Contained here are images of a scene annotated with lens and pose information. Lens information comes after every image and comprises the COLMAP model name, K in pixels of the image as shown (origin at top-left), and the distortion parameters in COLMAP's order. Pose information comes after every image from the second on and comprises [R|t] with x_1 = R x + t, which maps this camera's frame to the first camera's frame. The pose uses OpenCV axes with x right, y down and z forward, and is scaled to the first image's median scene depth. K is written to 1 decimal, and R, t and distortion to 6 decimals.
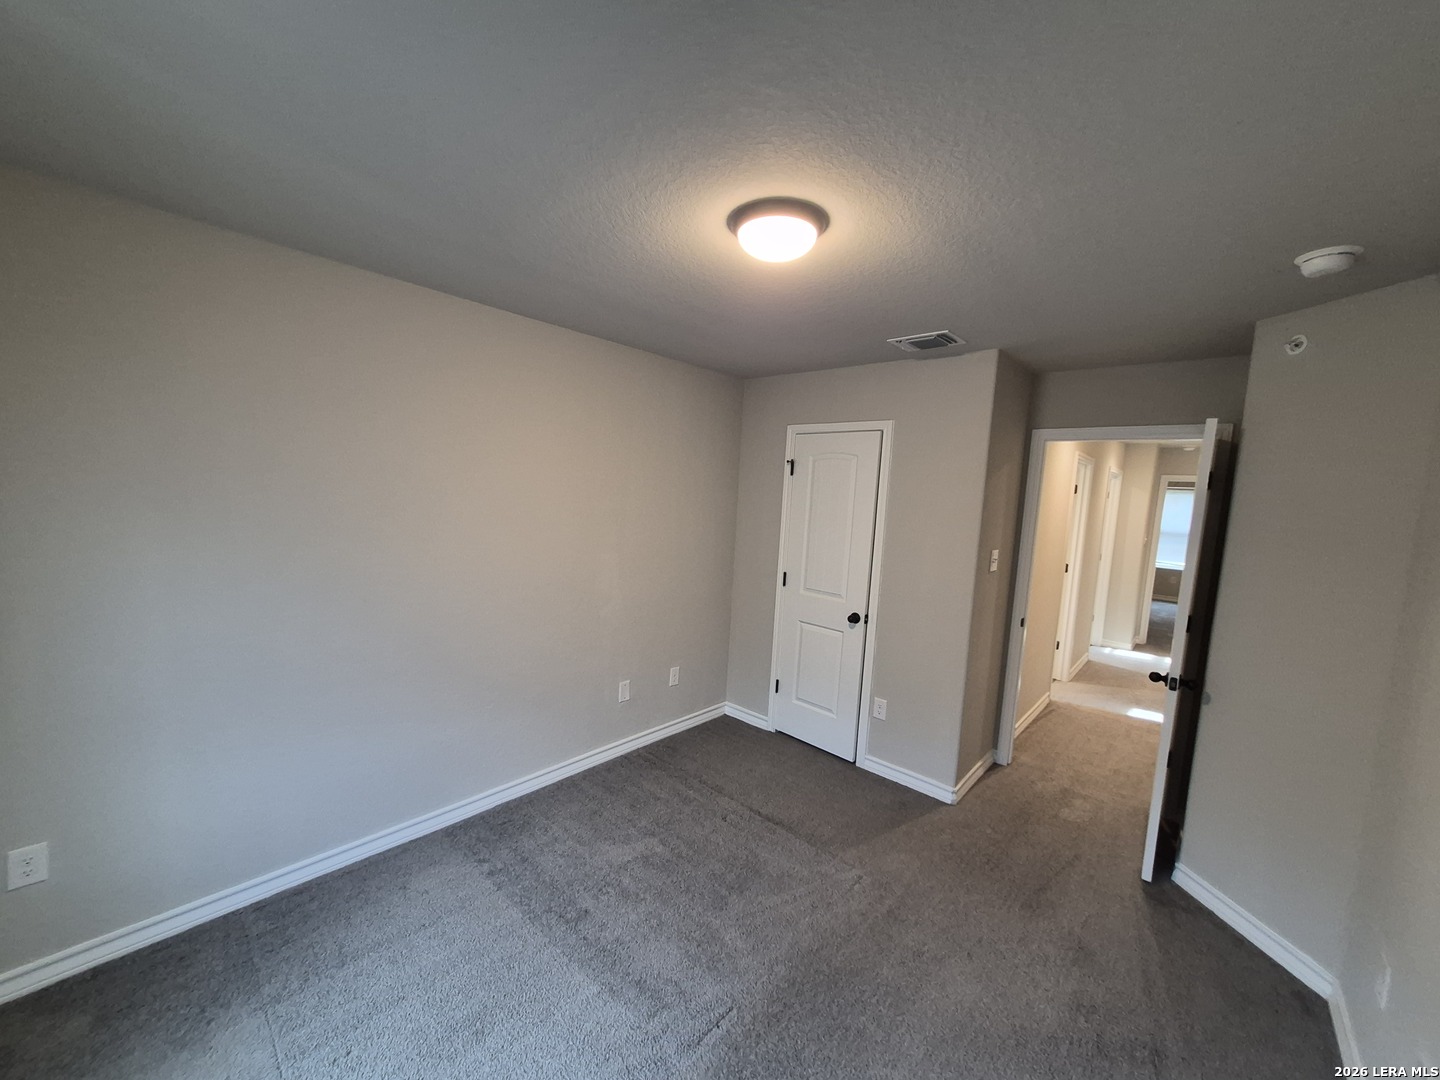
lens RADIAL K [[562.8, 0, 709.7], [0, 562.8, 546.2], [0, 0, 1]] dist [0.002478, -0.000162]
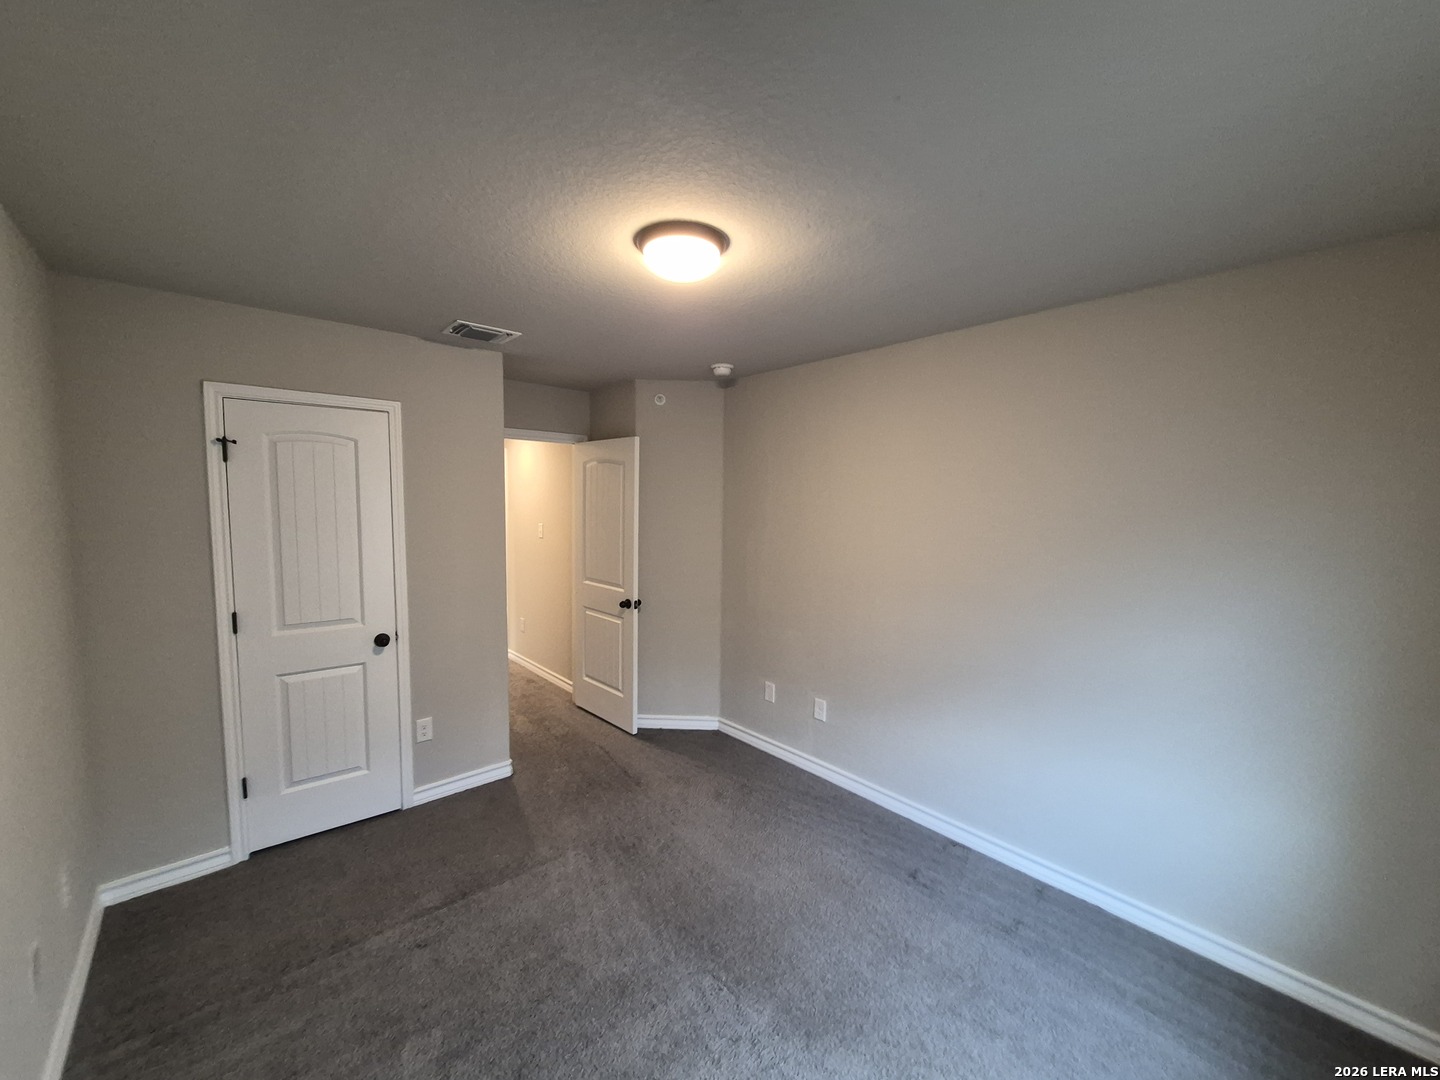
lens RADIAL K [[562.8, 0, 709.7], [0, 562.8, 546.2], [0, 0, 1]] dist [0.002478, -0.000162]
pose [[0.105317, -0.133644, 0.985417, -0.483956], [0.094040, 0.987826, 0.123921, -0.064789], [-0.989982, 0.079617, 0.116602, 0.424101]]
